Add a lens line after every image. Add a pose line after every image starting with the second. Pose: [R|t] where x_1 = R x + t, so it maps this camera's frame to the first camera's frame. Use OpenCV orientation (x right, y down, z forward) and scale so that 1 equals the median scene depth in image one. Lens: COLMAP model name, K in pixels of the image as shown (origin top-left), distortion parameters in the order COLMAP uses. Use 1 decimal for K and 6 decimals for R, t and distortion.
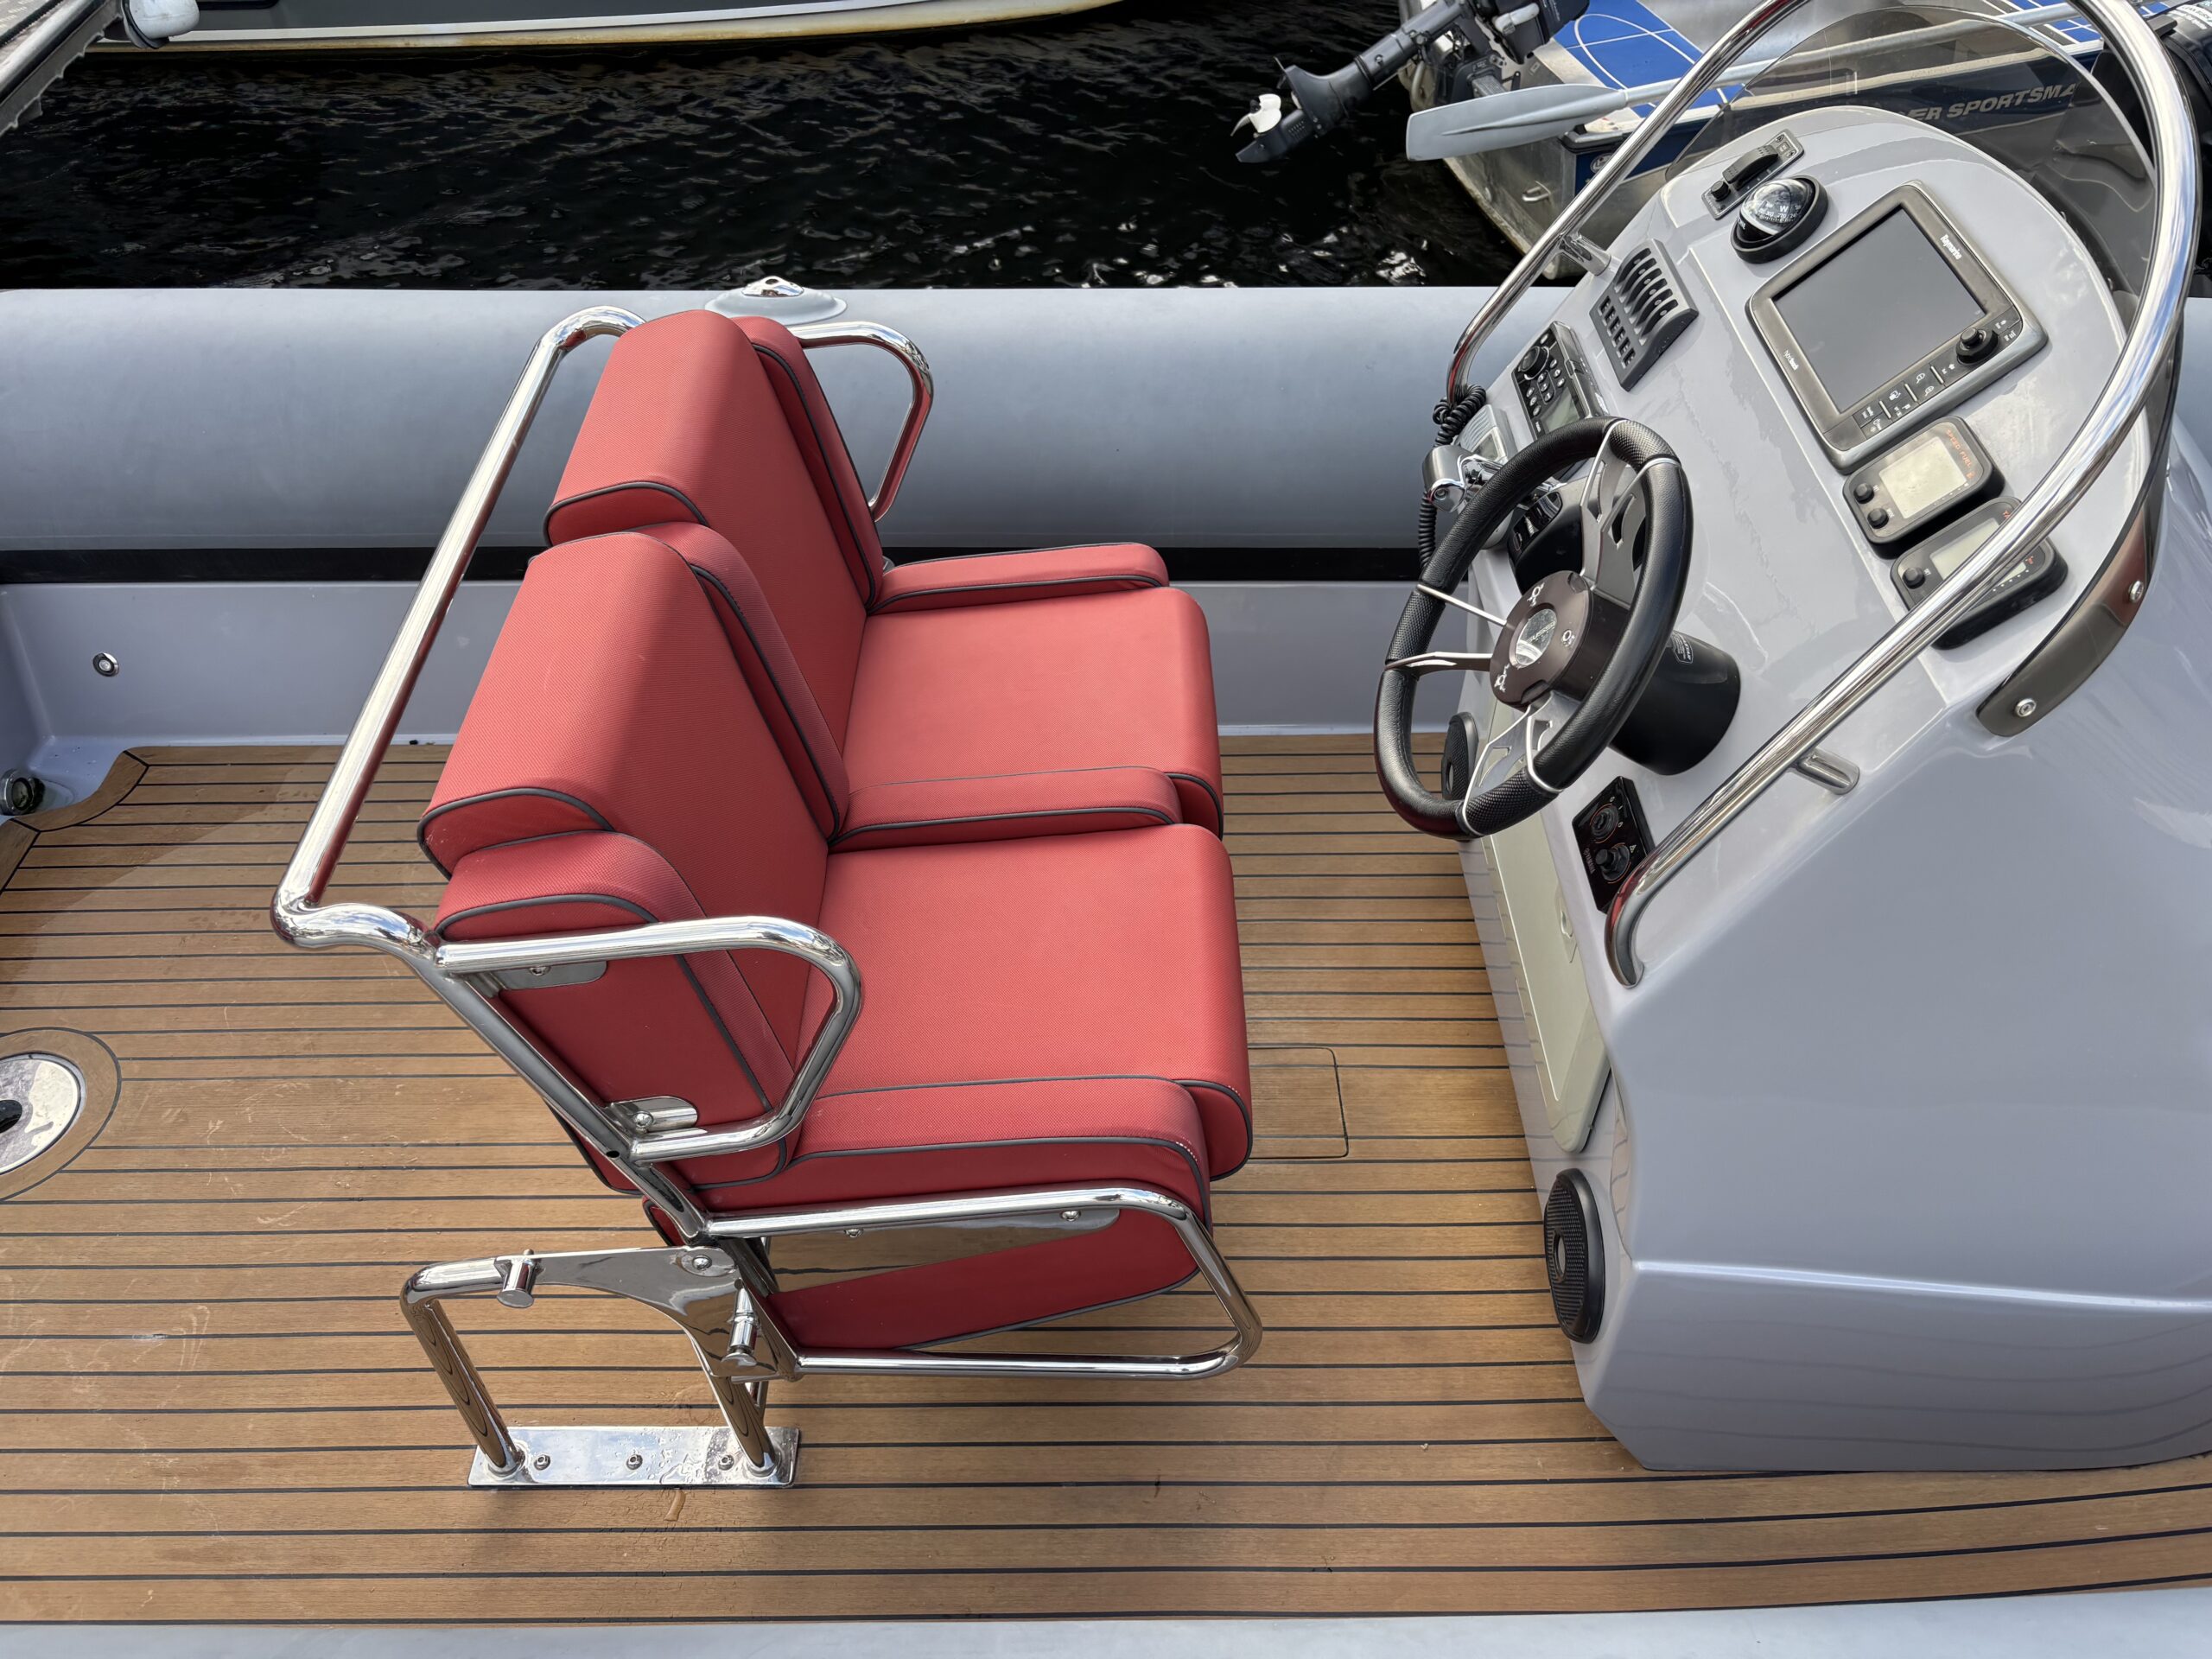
lens RADIAL K [[1844.4, 0, 1106.0], [0, 1844.4, 829.5], [0, 0, 1]] dist [0.037184, -0.005173]
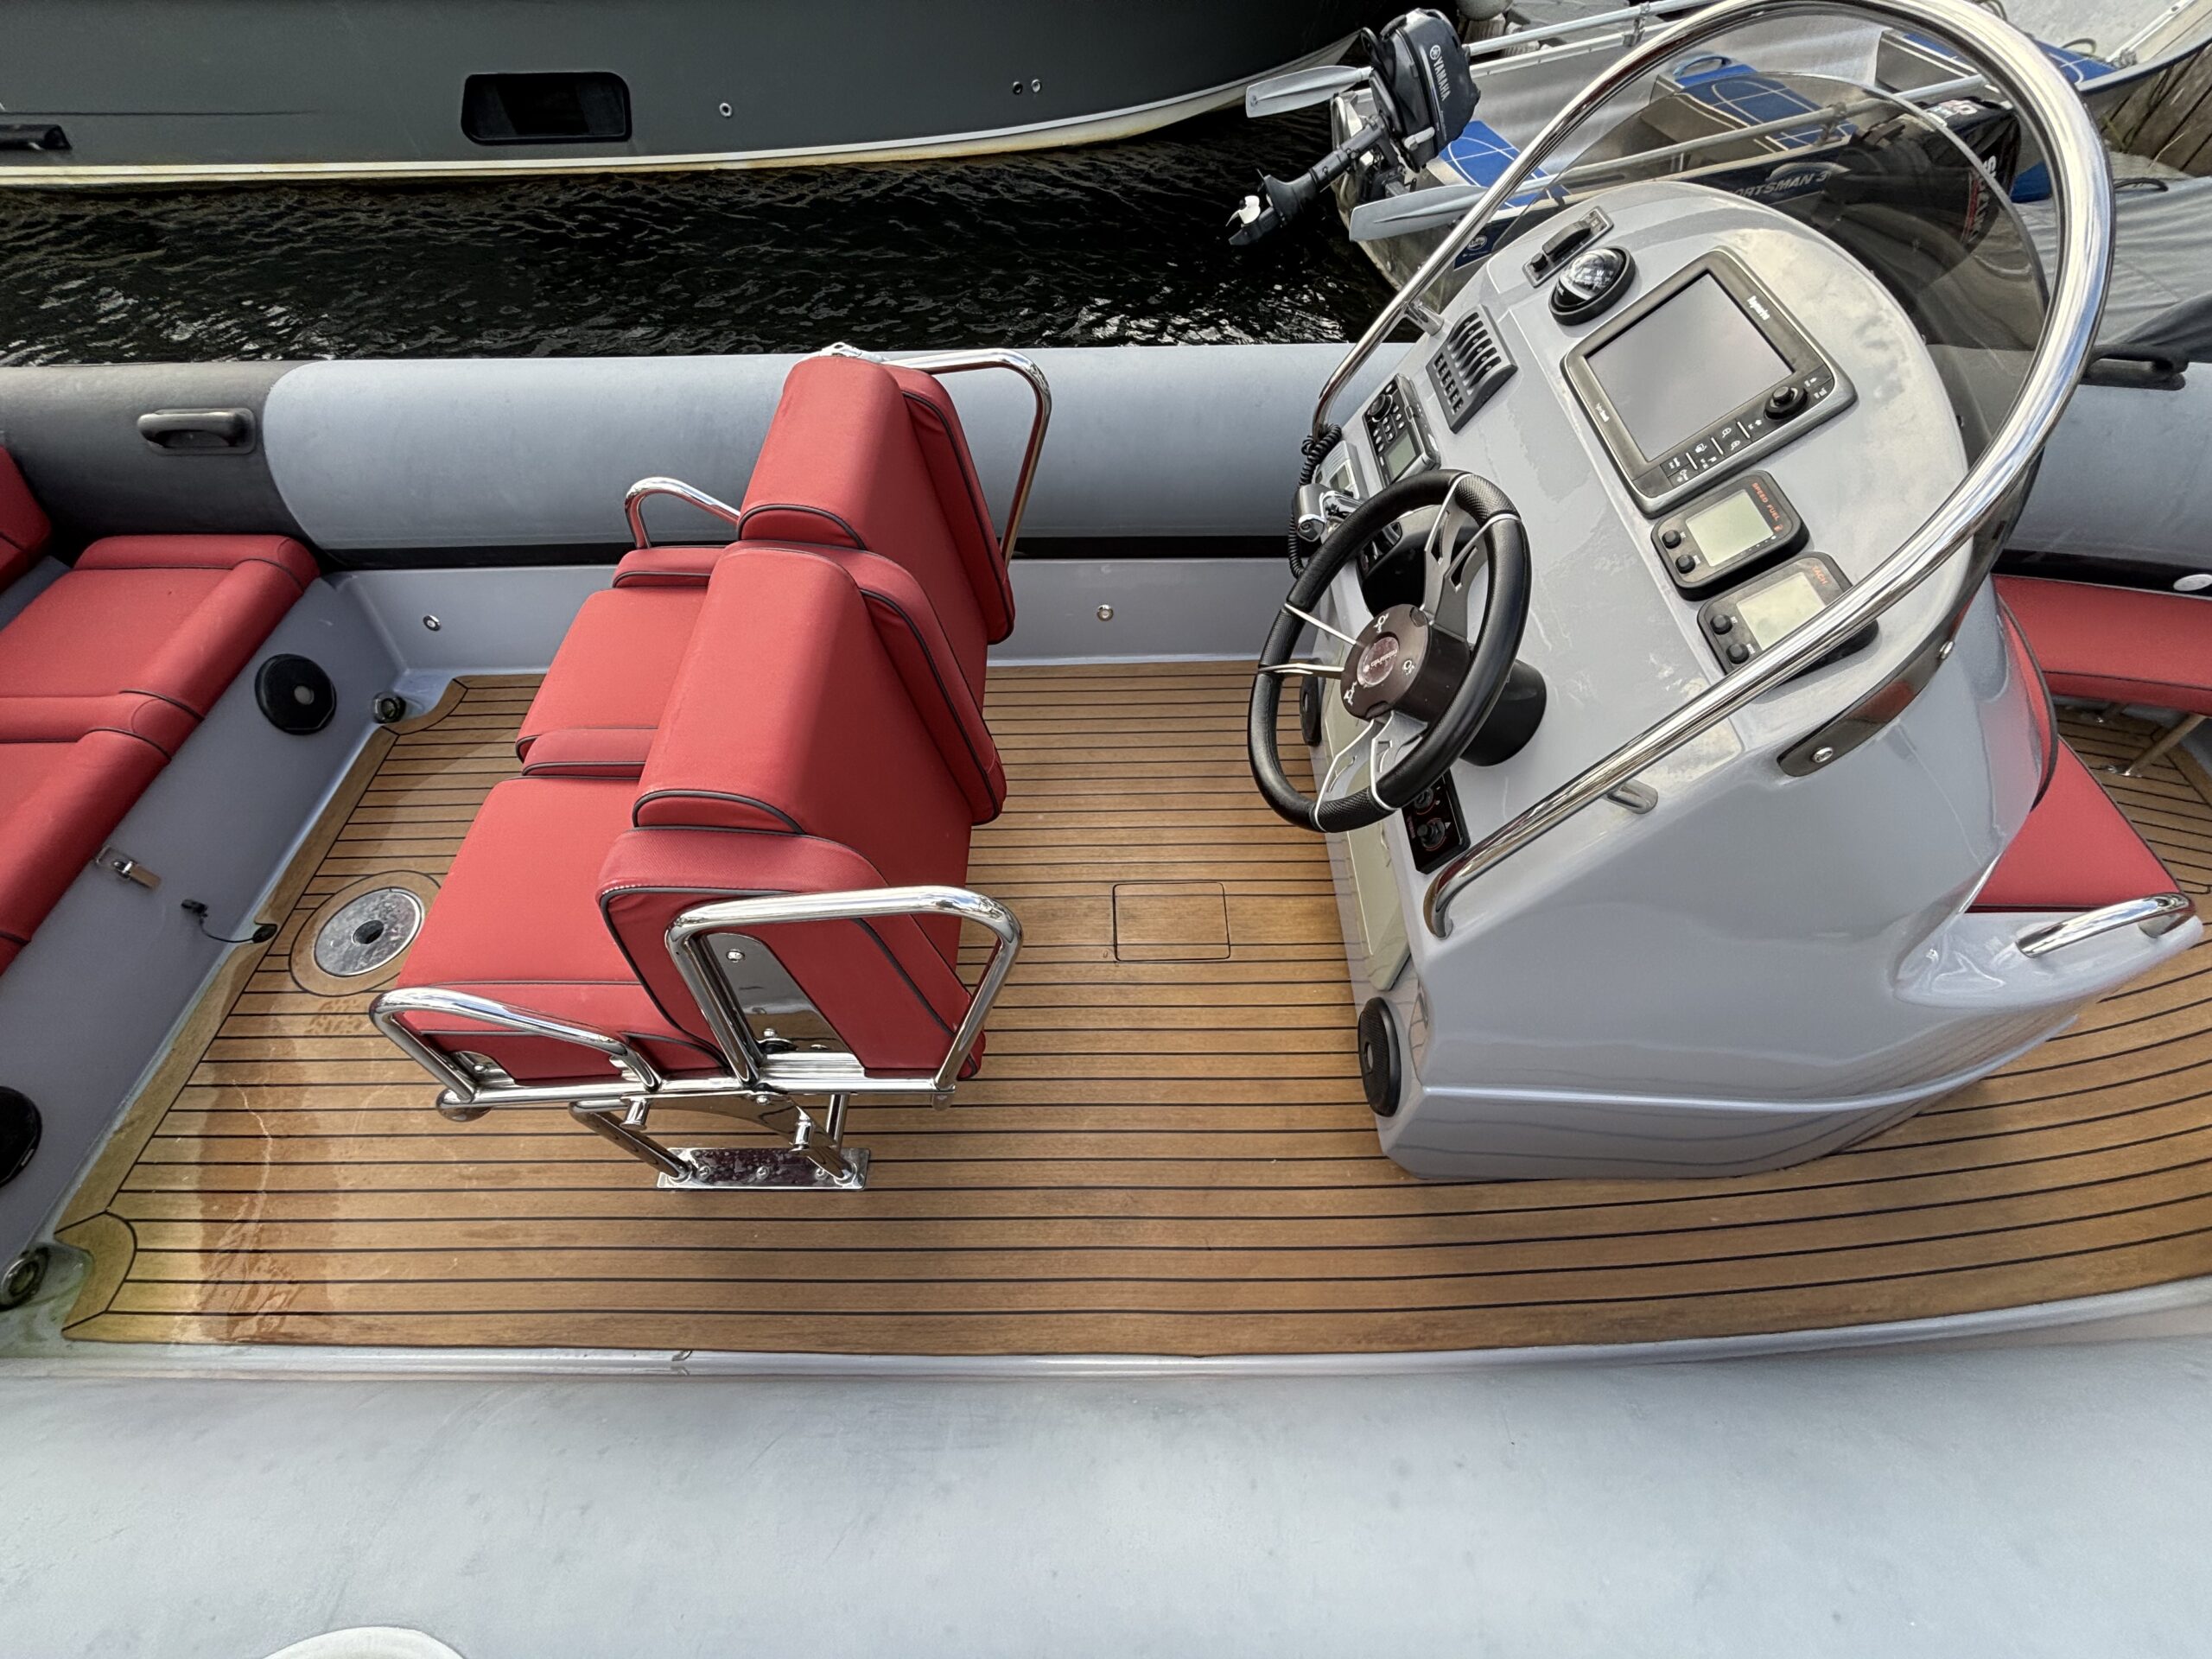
lens RADIAL K [[938.5, 0, 1106.0], [0, 938.5, 829.5], [0, 0, 1]] dist [0.002335, 0.001005]
pose [[0.999764, -0.004050, -0.021325, 0.054636], [0.008121, 0.980875, 0.194471, -0.098012], [0.020129, -0.194599, 0.980676, 0.311248]]
